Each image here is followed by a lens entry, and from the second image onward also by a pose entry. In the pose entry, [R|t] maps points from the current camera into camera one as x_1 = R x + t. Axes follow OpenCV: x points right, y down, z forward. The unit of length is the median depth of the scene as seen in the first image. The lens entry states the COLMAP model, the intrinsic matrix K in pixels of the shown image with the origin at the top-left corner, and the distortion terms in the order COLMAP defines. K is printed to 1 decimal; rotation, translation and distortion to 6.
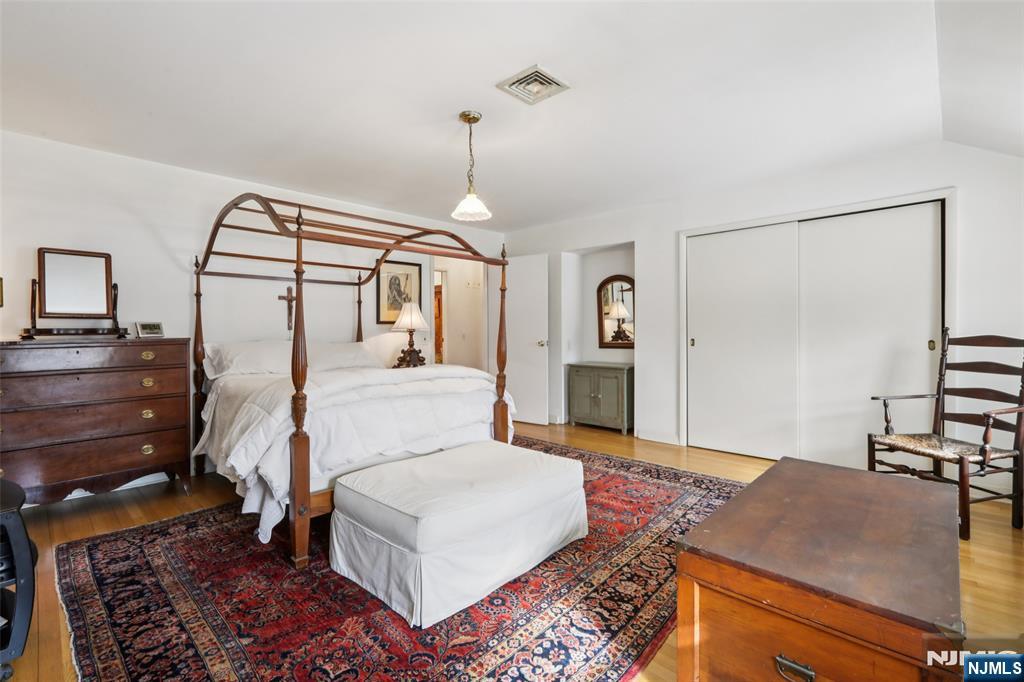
lens RADIAL K [[460.4, 0, 511.8], [0, 460.4, 332.0], [0, 0, 1]] dist [0.001430, 0.000510]
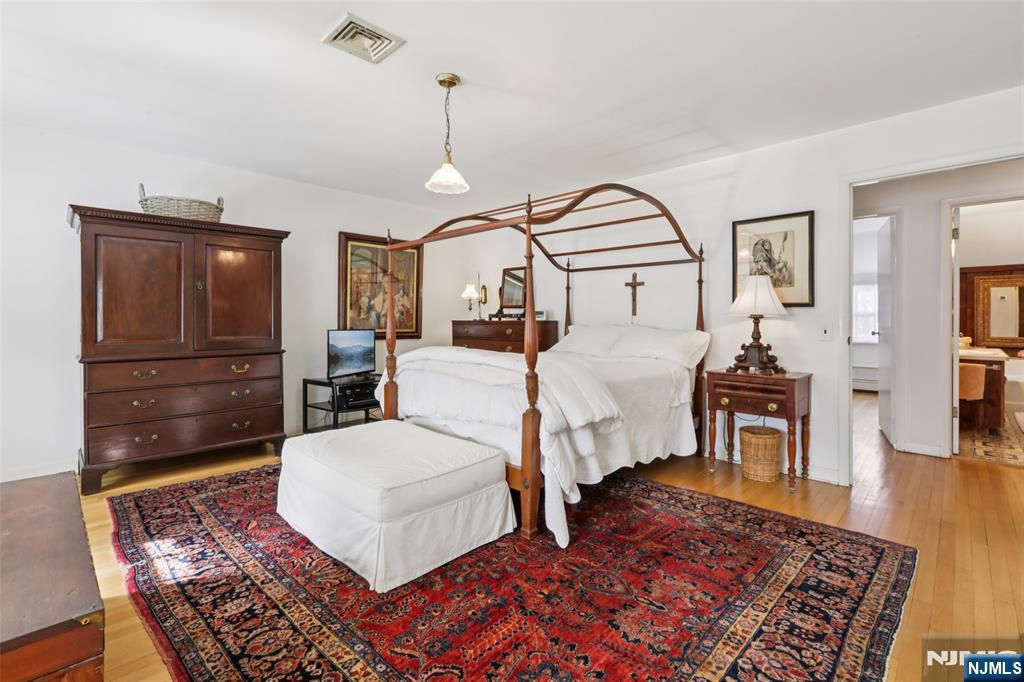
lens RADIAL K [[460.4, 0, 514.1], [0, 460.4, 322.1], [0, 0, 1]] dist [0.001430, 0.000510]
pose [[-0.013110, 0.014025, -0.999816, 0.989629], [-0.009938, 0.999850, 0.014155, -0.002407], [0.999865, 0.010122, -0.012969, 1.363300]]
